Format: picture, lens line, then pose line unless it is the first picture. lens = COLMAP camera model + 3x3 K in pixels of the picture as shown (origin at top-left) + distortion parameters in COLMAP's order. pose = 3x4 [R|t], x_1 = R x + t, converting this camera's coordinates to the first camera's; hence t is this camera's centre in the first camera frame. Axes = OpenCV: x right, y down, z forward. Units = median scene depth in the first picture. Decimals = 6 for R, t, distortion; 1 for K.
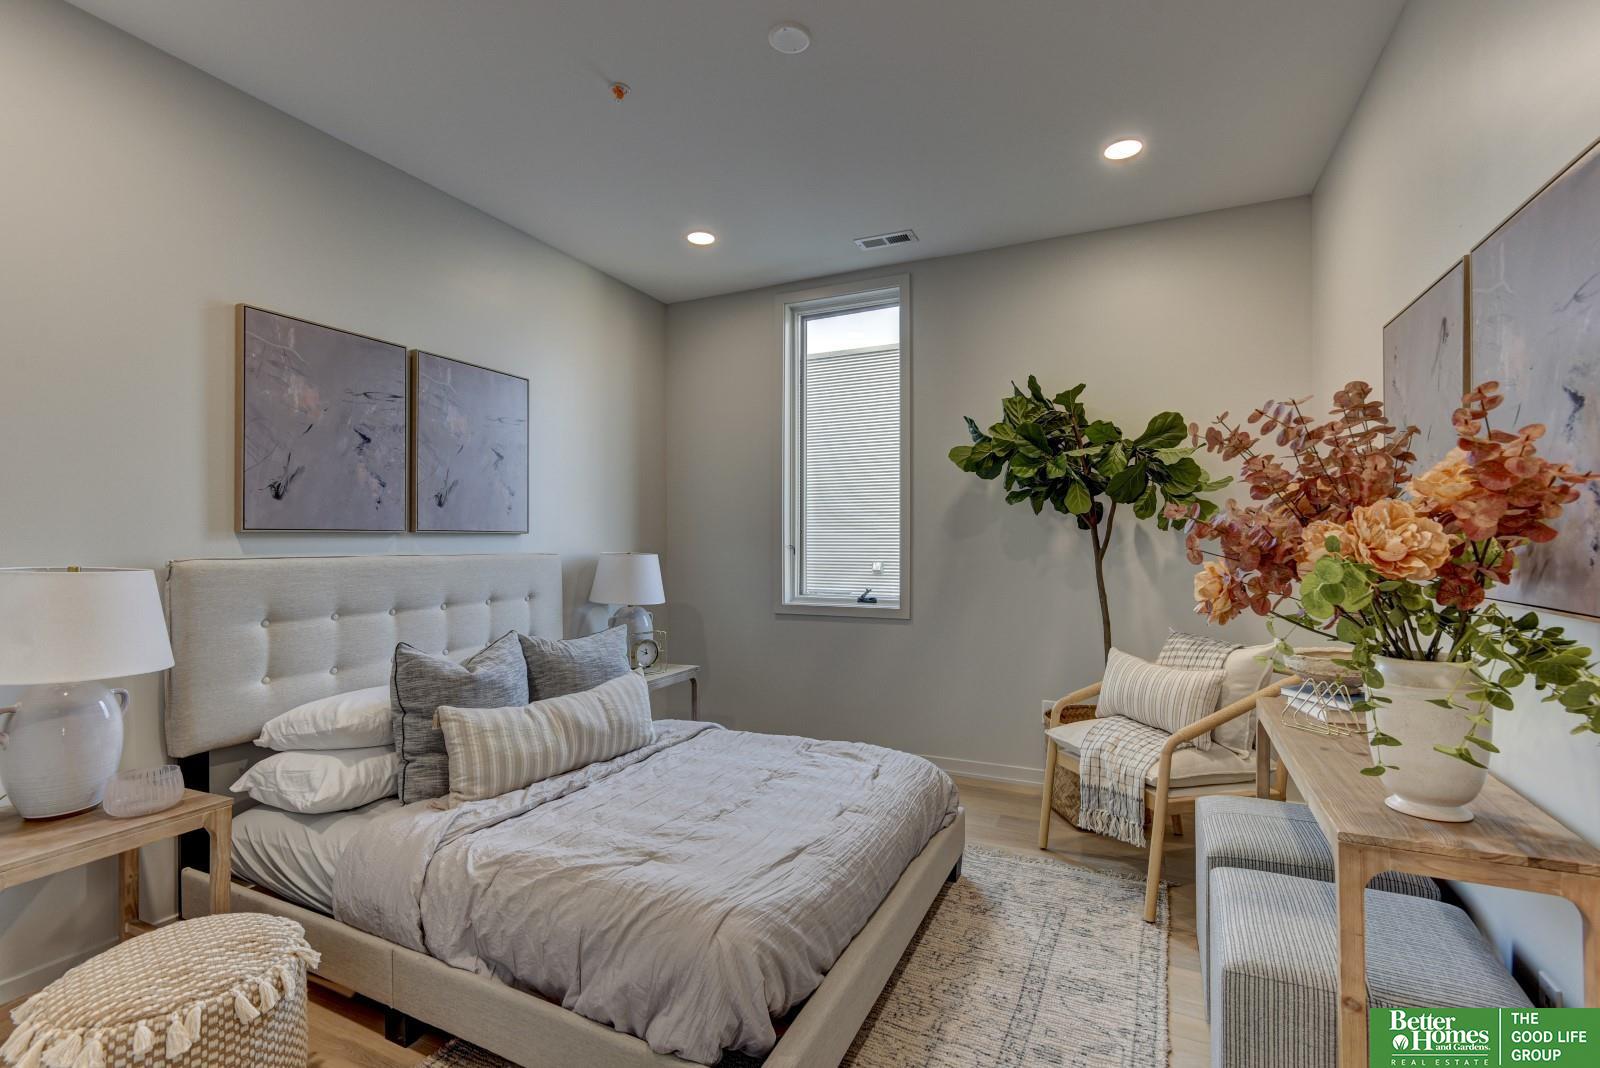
lens RADIAL K [[722.6, 0, 794.6], [0, 722.6, 539.1], [0, 0, 1]] dist [0.002833, 0.000986]
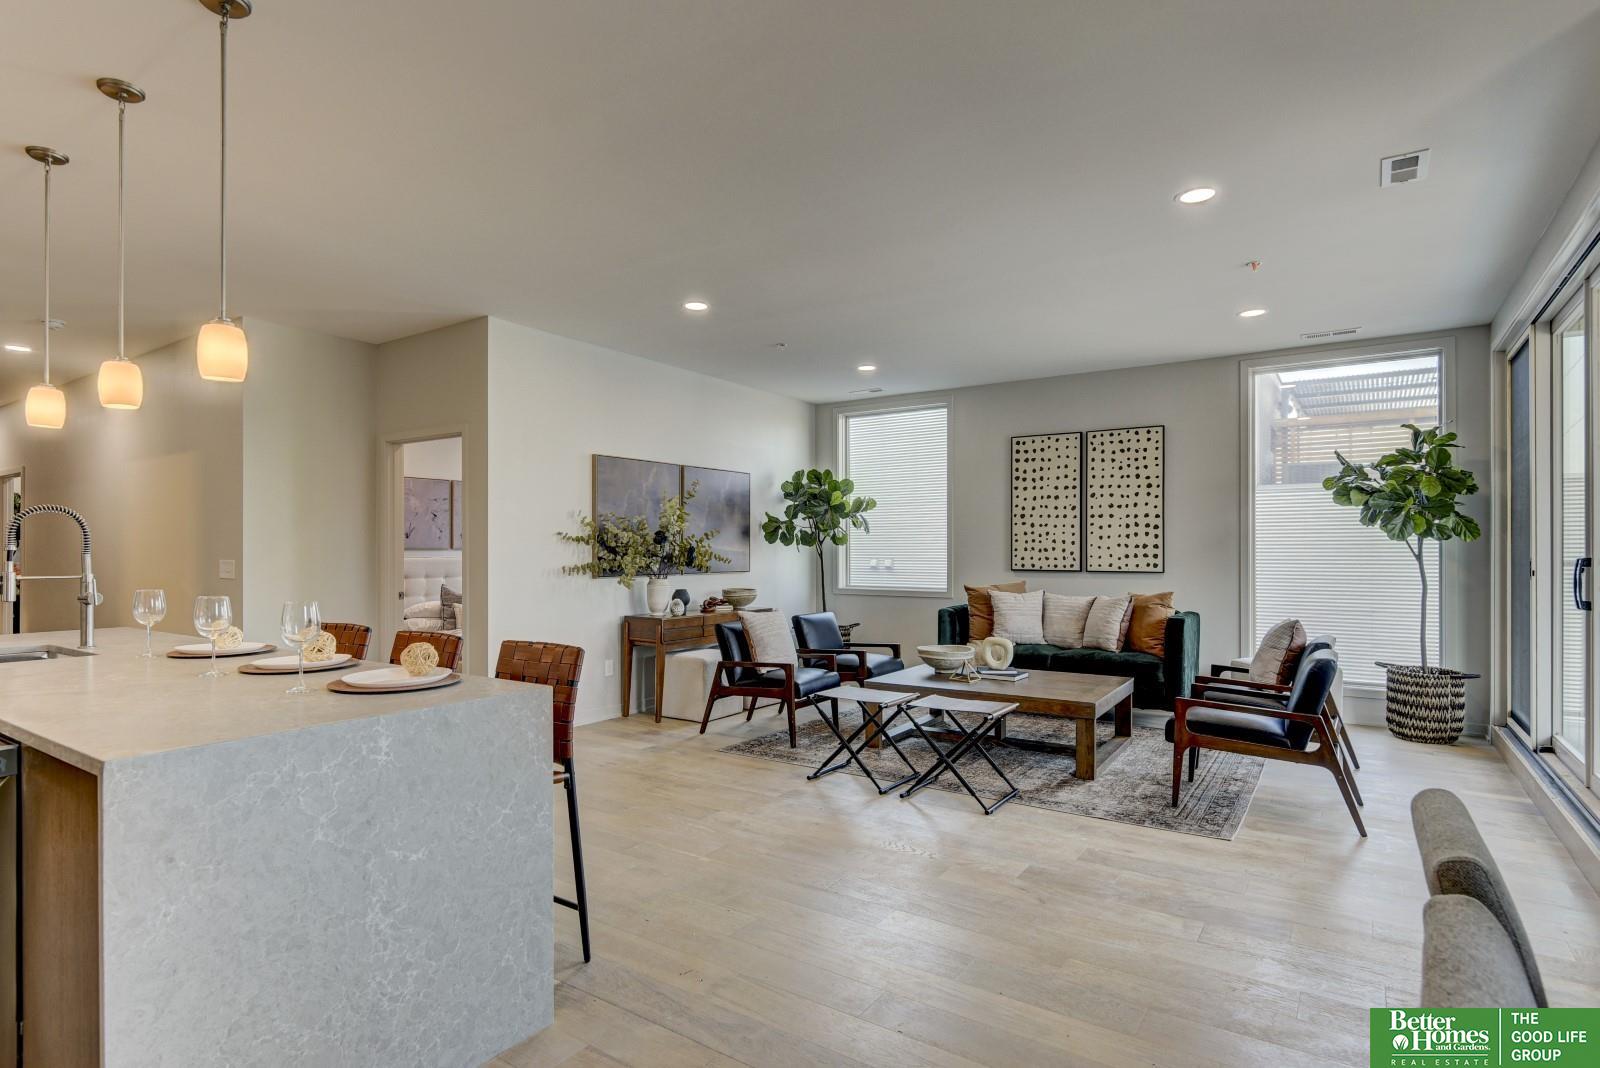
lens RADIAL K [[818.1, 0, 803.2], [0, 818.1, 536.5], [0, 0, 1]] dist [-0.002749, -0.000528]
pose [[0.989928, 0.006297, -0.141433, 1.328357], [-0.005277, 0.999957, 0.007587, -0.093218], [0.141474, -0.006765, 0.989919, -2.028666]]
